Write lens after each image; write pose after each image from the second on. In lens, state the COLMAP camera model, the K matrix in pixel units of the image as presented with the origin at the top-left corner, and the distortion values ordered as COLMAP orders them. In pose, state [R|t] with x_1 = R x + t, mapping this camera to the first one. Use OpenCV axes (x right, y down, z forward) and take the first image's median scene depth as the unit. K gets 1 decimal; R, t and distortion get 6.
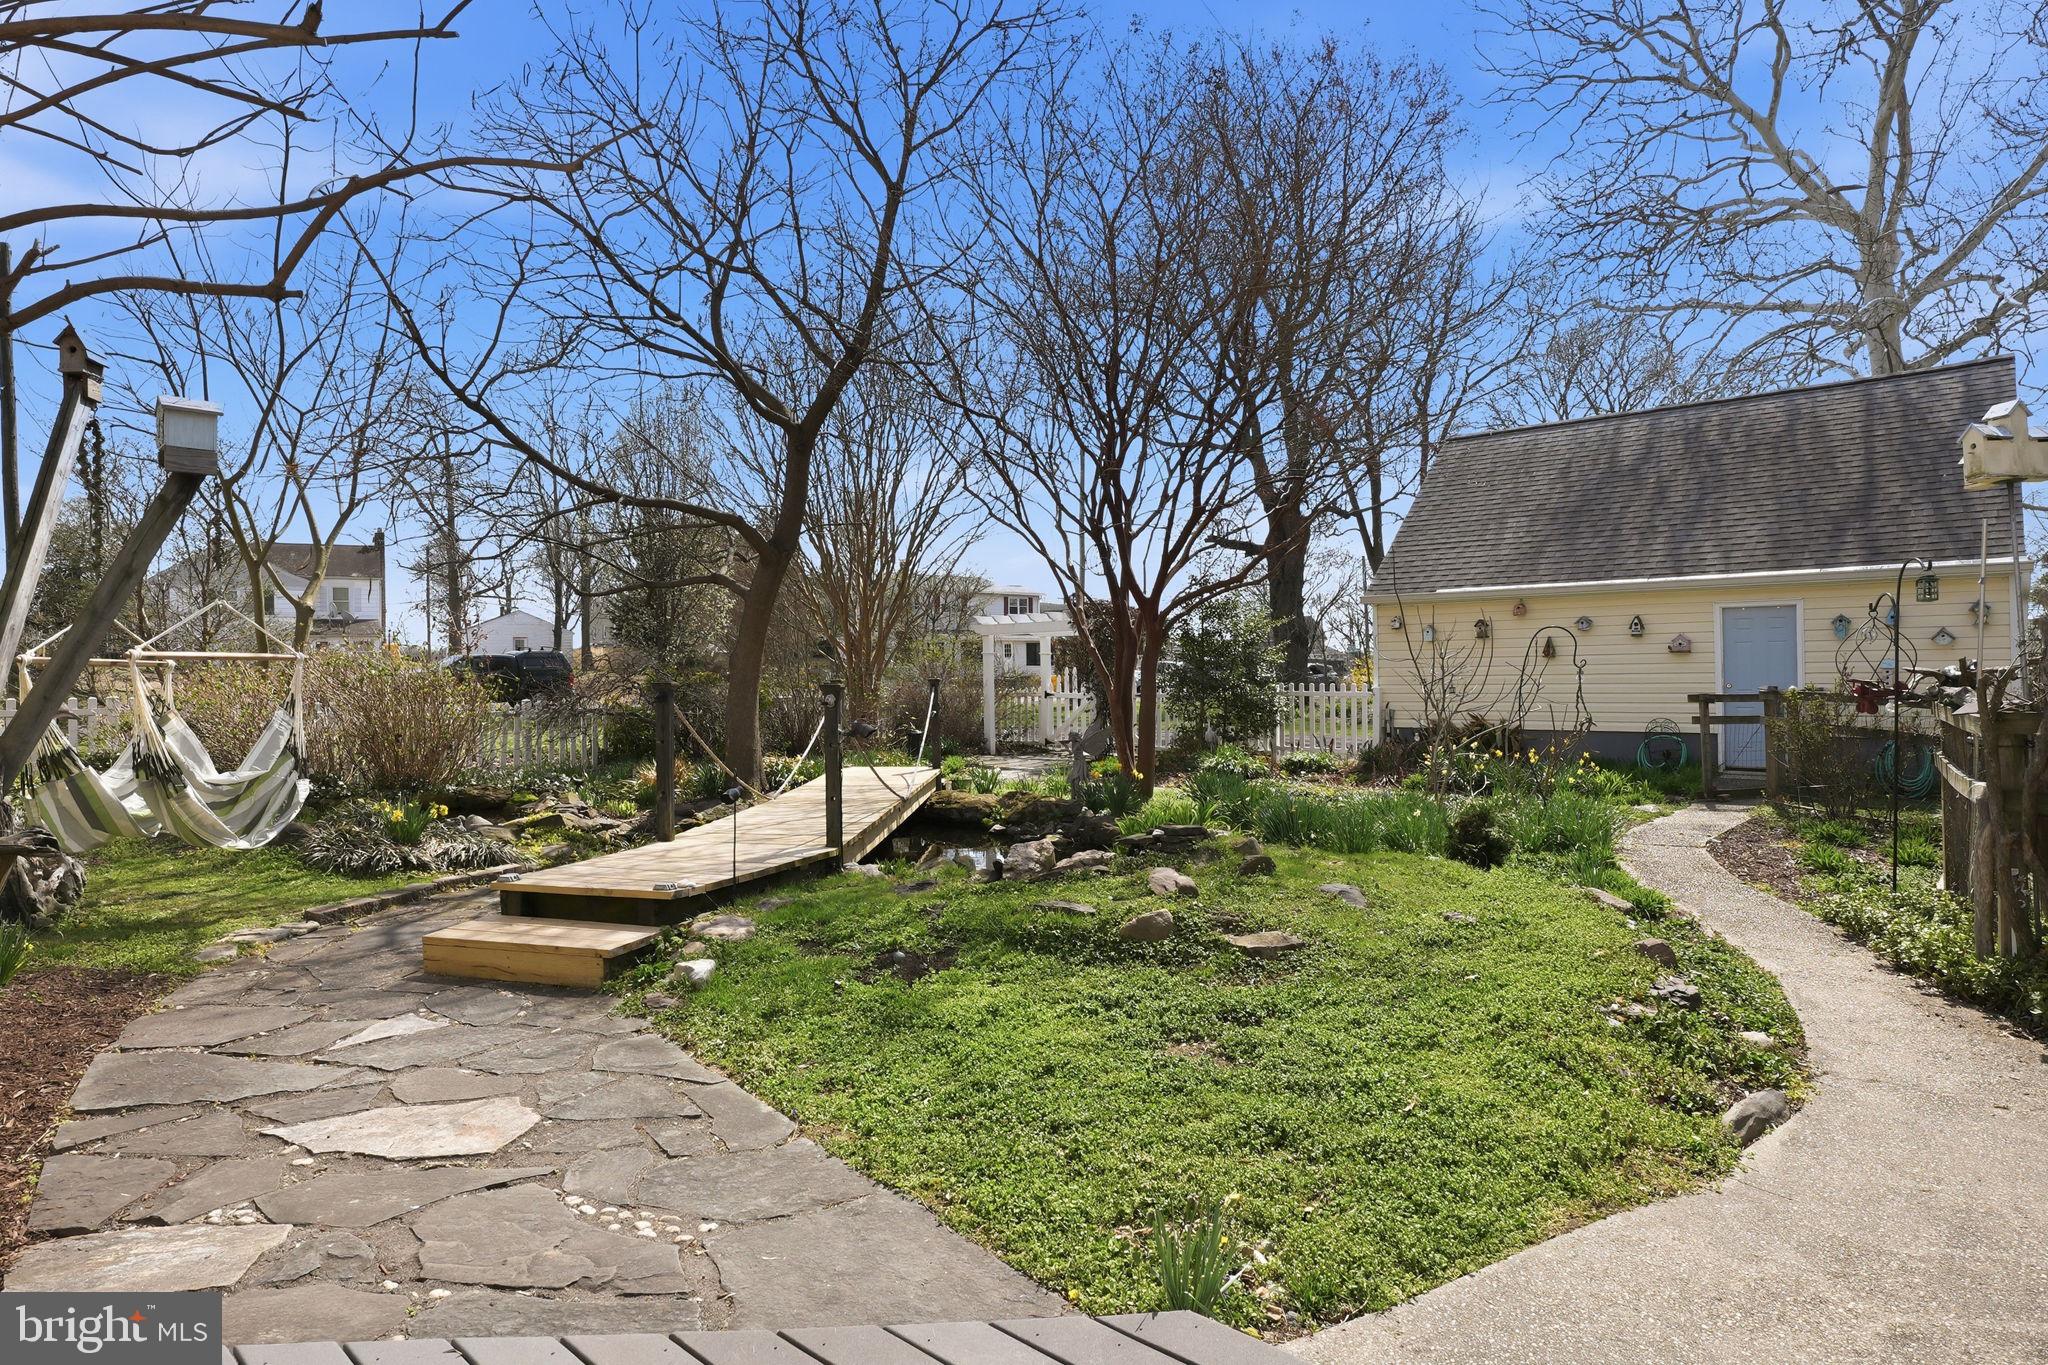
lens RADIAL K [[1116.9, 0, 1024.0], [0, 1116.9, 682.5], [0, 0, 1]] dist [-0.044544, 0.015102]
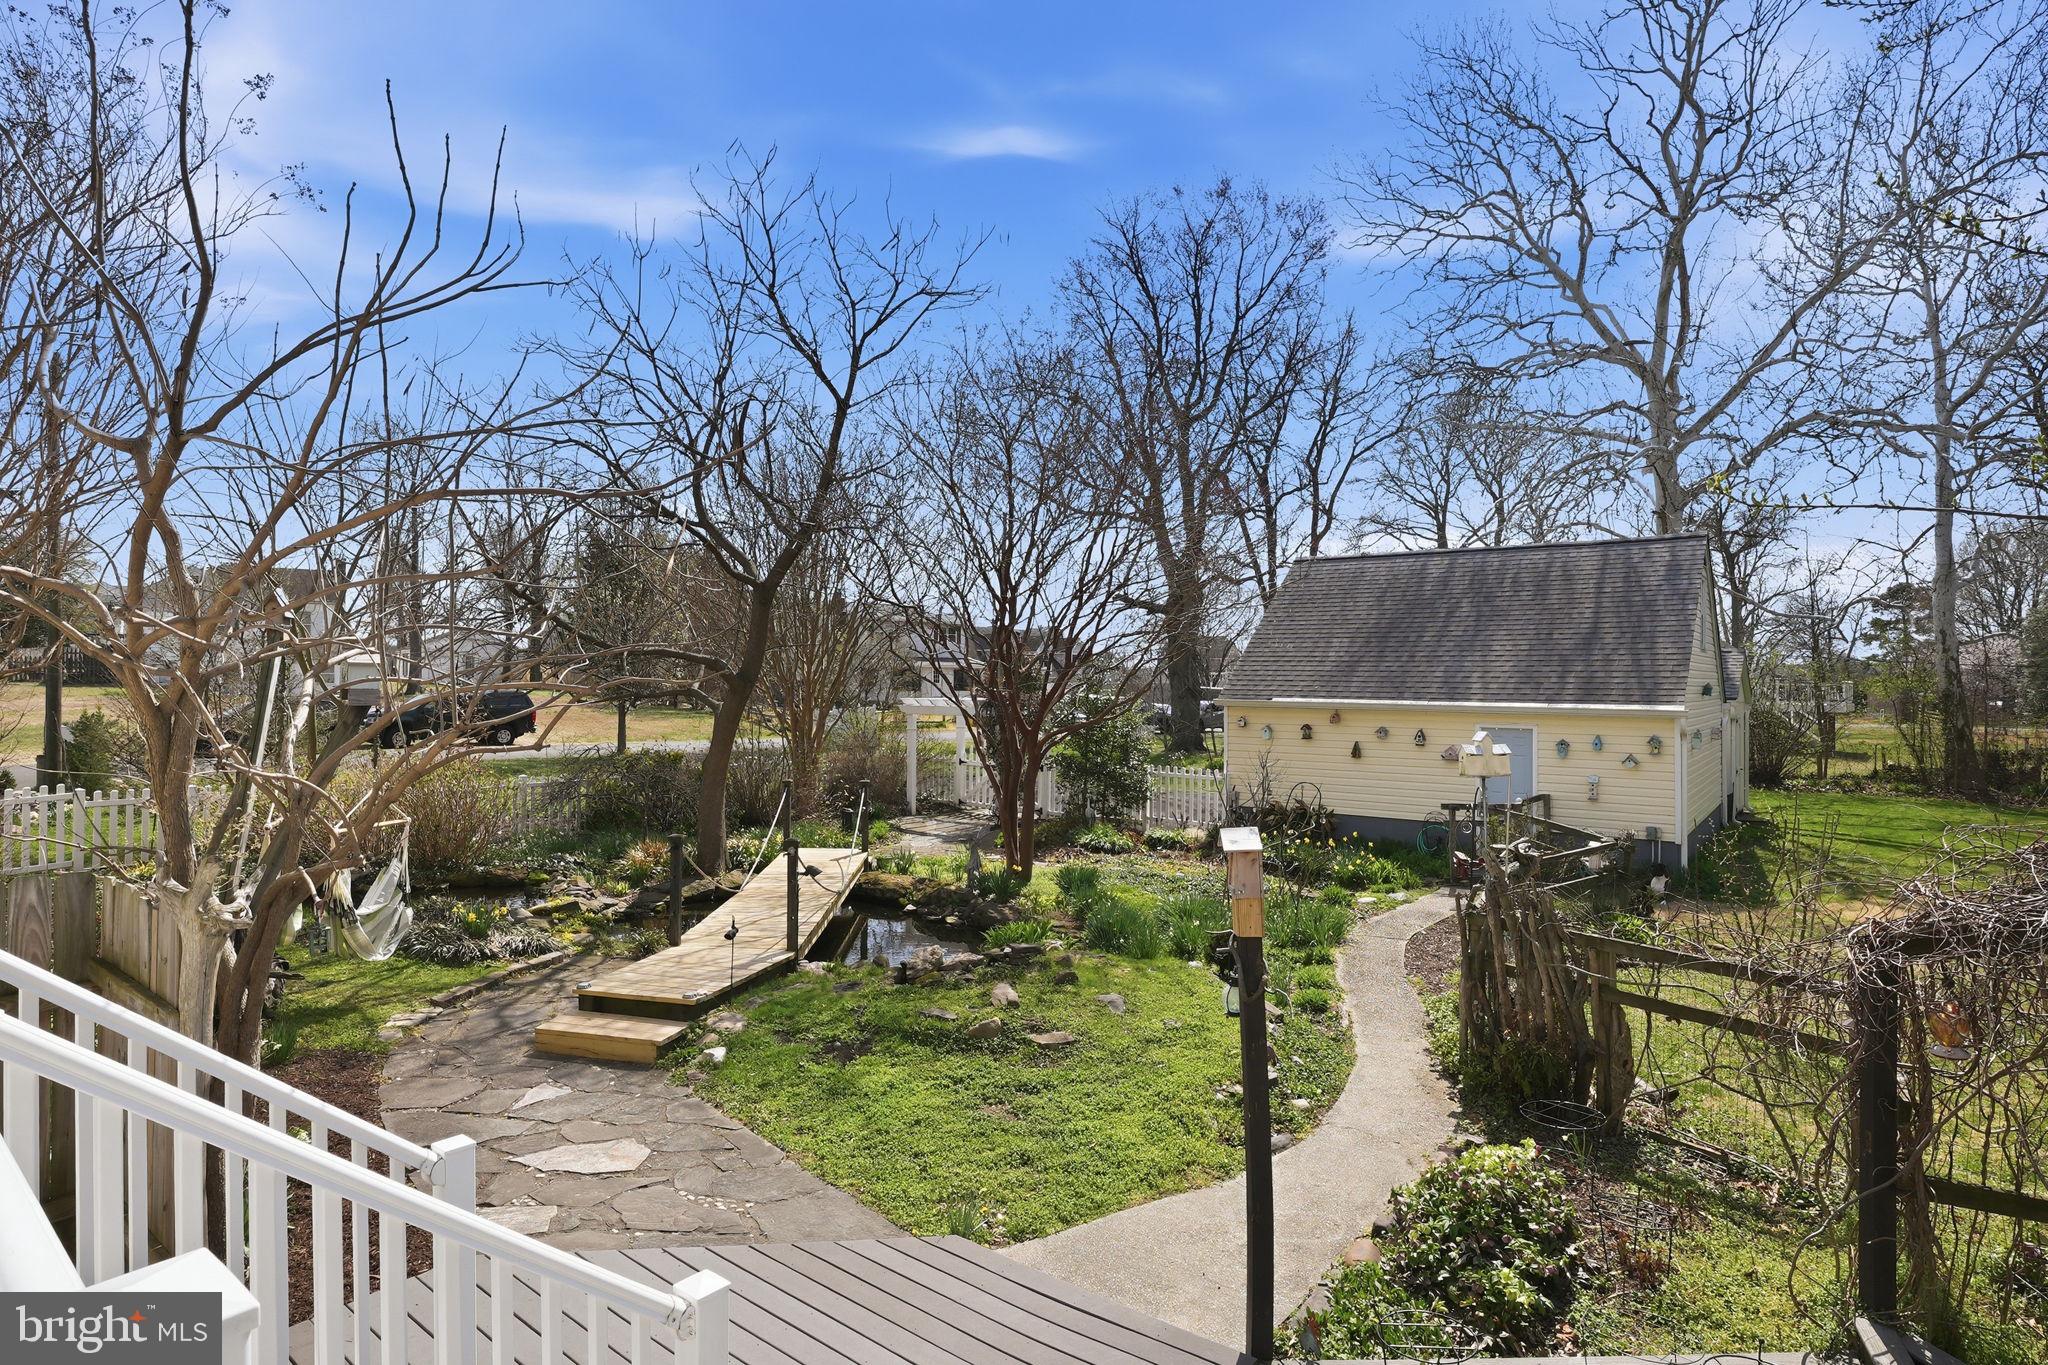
lens RADIAL K [[1066.0, 0, 1023.6], [0, 1066.0, 671.4], [0, 0, 1]] dist [-0.038508, 0.001213]
pose [[0.997670, 0.021820, 0.064636, 0.036904], [-0.020420, 0.999544, -0.022237, -0.204867], [-0.065092, 0.020865, 0.997661, -0.442492]]
